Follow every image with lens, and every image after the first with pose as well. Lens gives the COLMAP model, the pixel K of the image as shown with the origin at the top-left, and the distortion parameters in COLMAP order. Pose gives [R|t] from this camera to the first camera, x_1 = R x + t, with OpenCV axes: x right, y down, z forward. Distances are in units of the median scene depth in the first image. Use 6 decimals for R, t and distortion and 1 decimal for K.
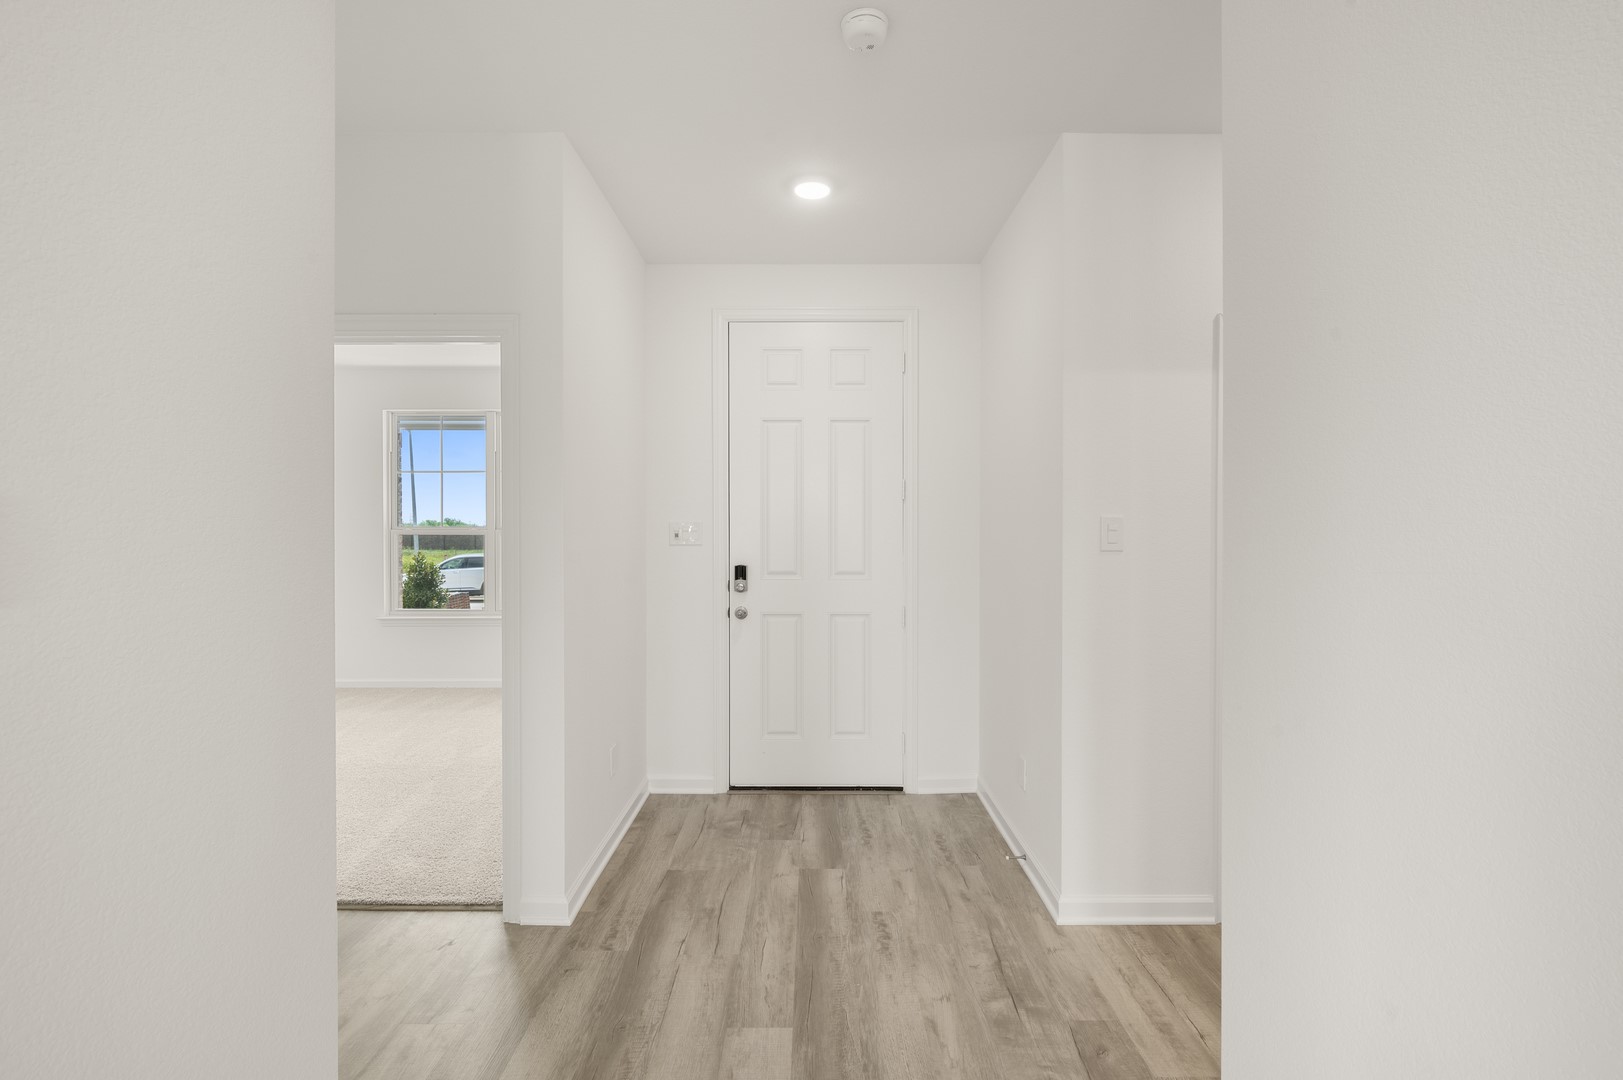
lens RADIAL K [[721.3, 0, 814.1], [0, 721.3, 537.1], [0, 0, 1]] dist [0.004219, 0.000286]
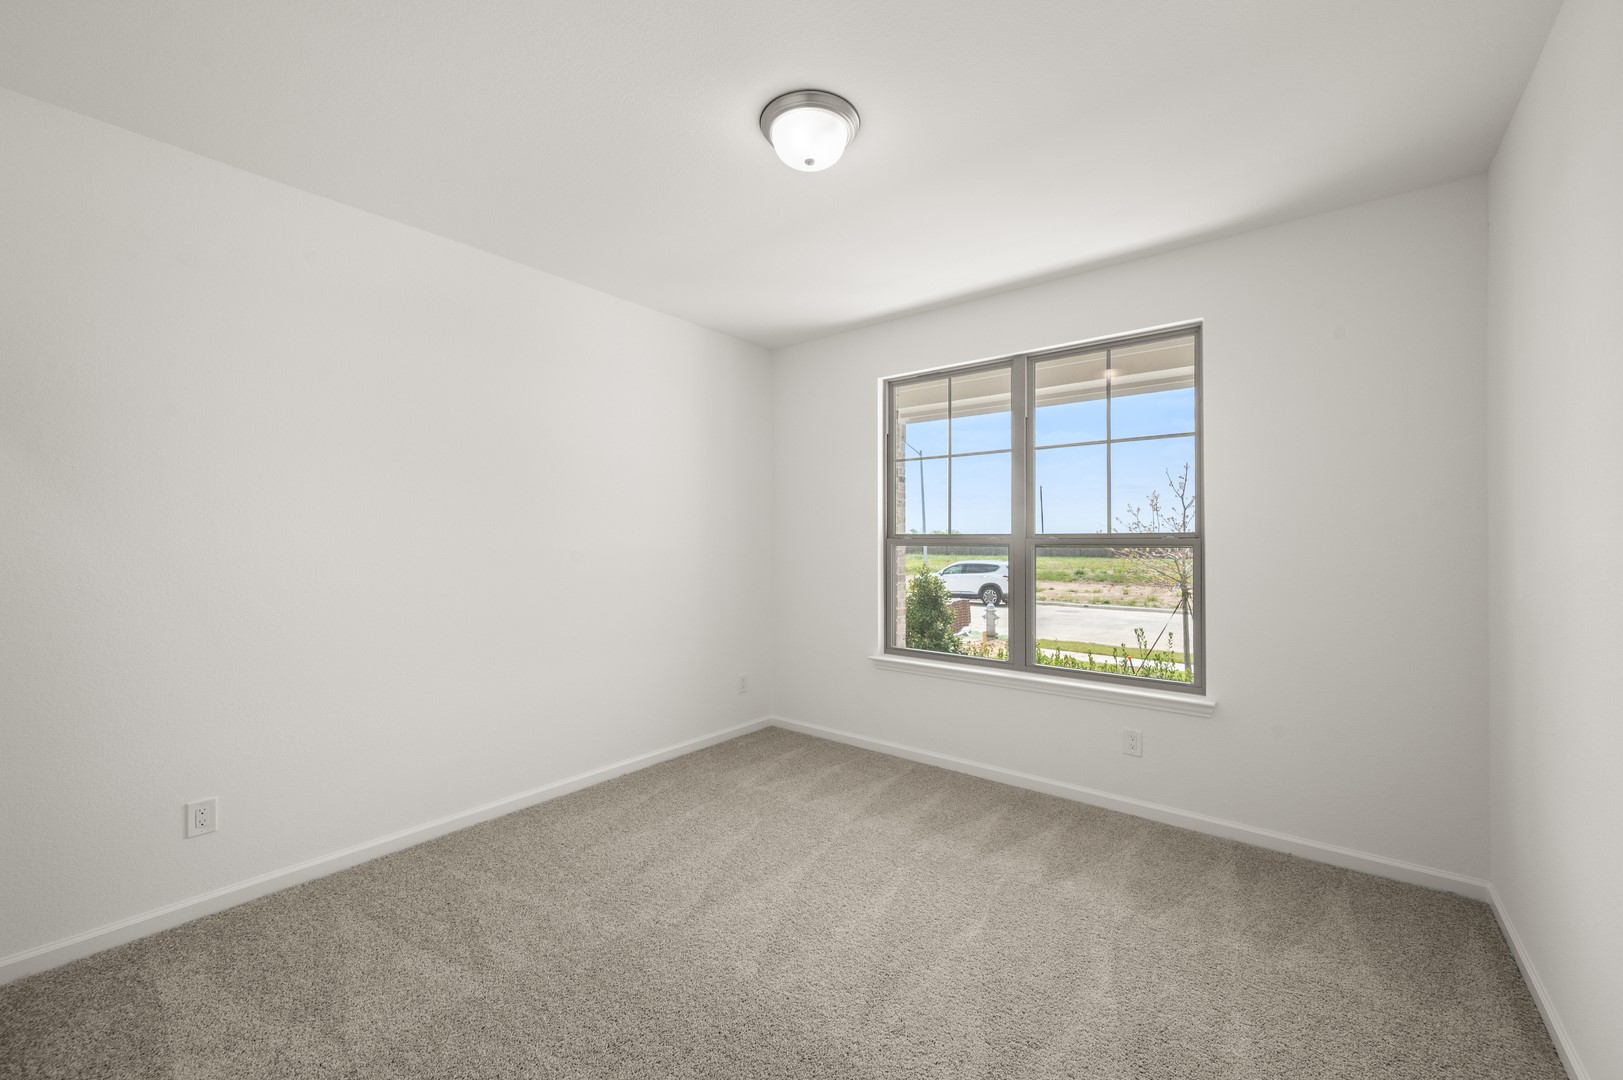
lens RADIAL K [[640.5, 0, 813.3], [0, 640.5, 539.0], [0, 0, 1]] dist [0.001076, 0.000087]
pose [[0.778556, -0.001882, -0.627573, -0.172019], [-0.003549, 0.999966, -0.007401, -0.003319], [0.627565, 0.007989, 0.778523, 0.326900]]
